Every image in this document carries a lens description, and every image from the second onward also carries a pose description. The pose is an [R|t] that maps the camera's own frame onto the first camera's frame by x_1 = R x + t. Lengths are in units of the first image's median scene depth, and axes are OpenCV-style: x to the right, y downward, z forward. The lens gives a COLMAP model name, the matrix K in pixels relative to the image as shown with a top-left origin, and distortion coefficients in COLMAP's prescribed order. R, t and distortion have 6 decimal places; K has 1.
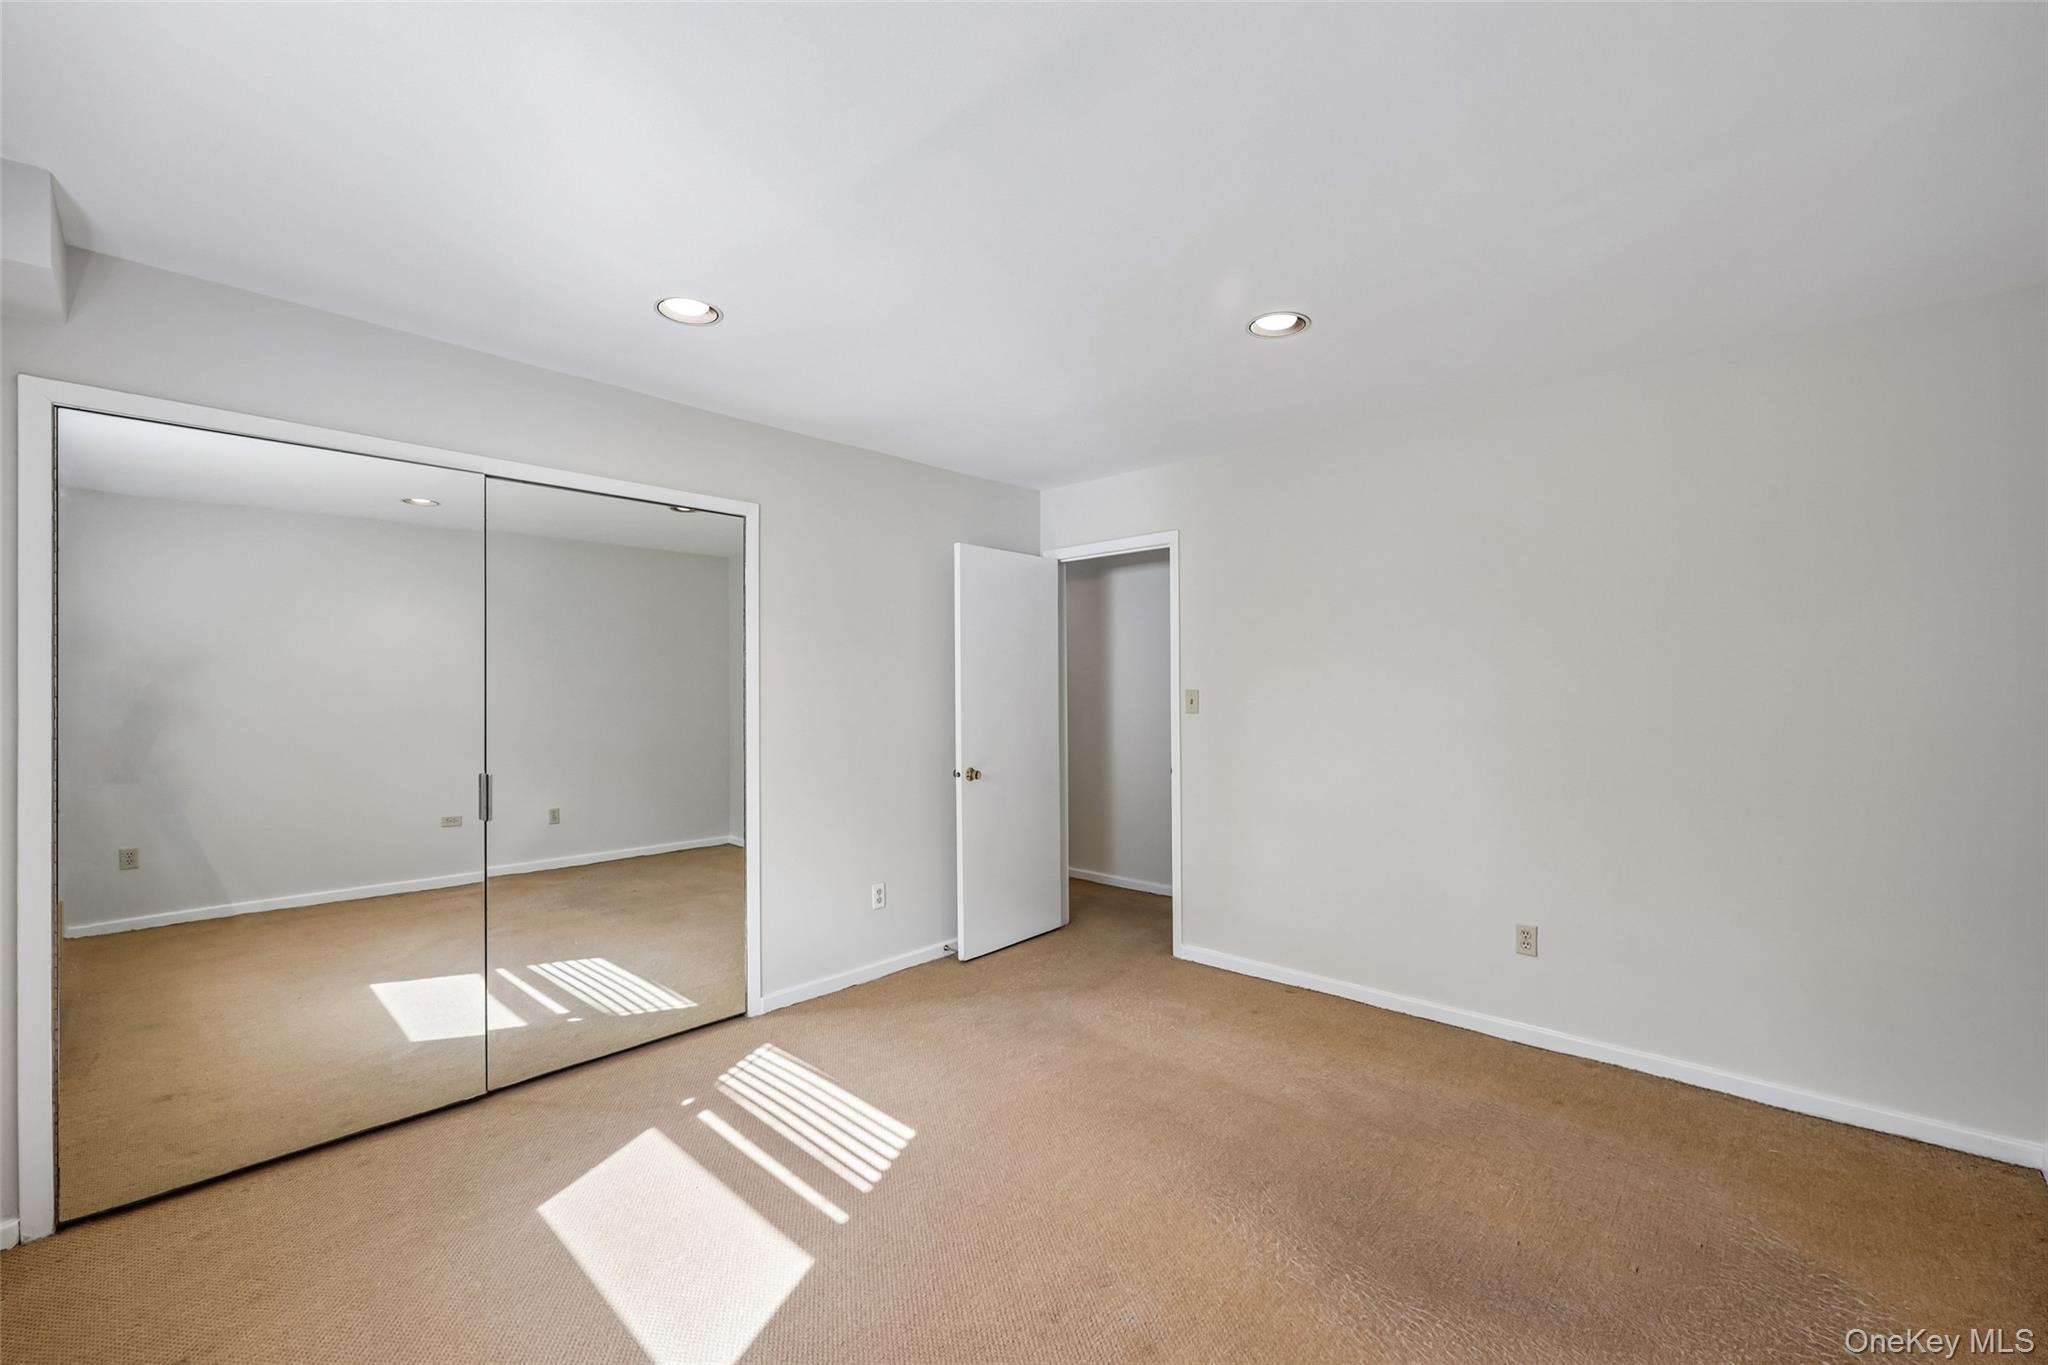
lens RADIAL K [[848.6, 0, 1020.7], [0, 848.6, 680.6], [0, 0, 1]] dist [-0.003937, 0.000249]
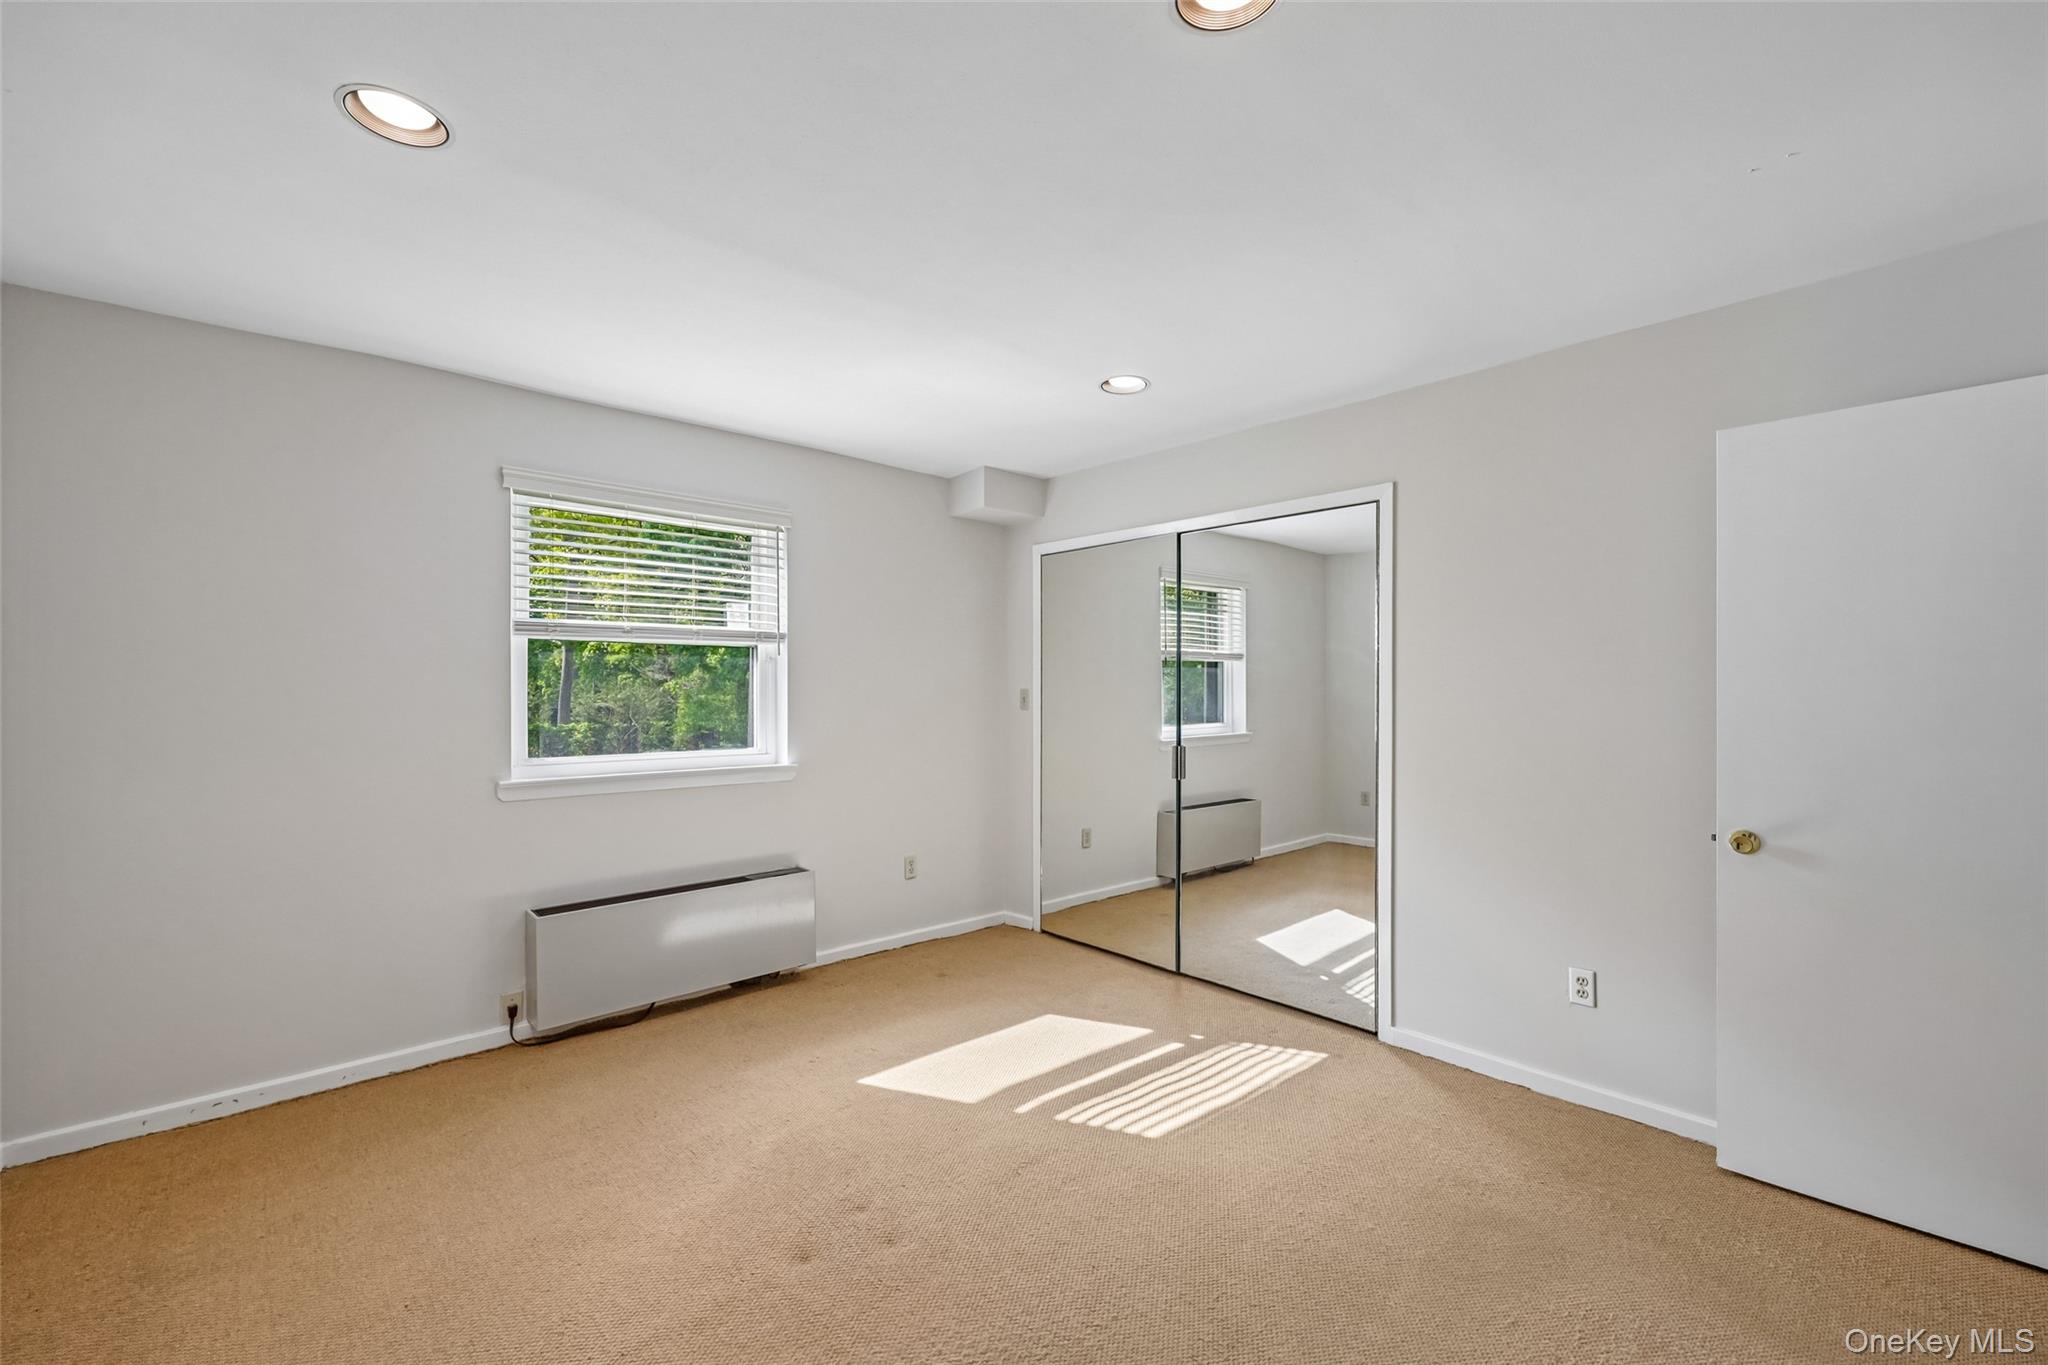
lens RADIAL K [[848.6, 0, 1030.2], [0, 848.6, 689.3], [0, 0, 1]] dist [-0.003937, 0.000249]
pose [[-0.063223, 0.002054, -0.997997, 0.677905], [-0.007461, 0.999969, 0.002530, 0.015021], [0.997972, 0.007606, -0.063206, 0.727508]]
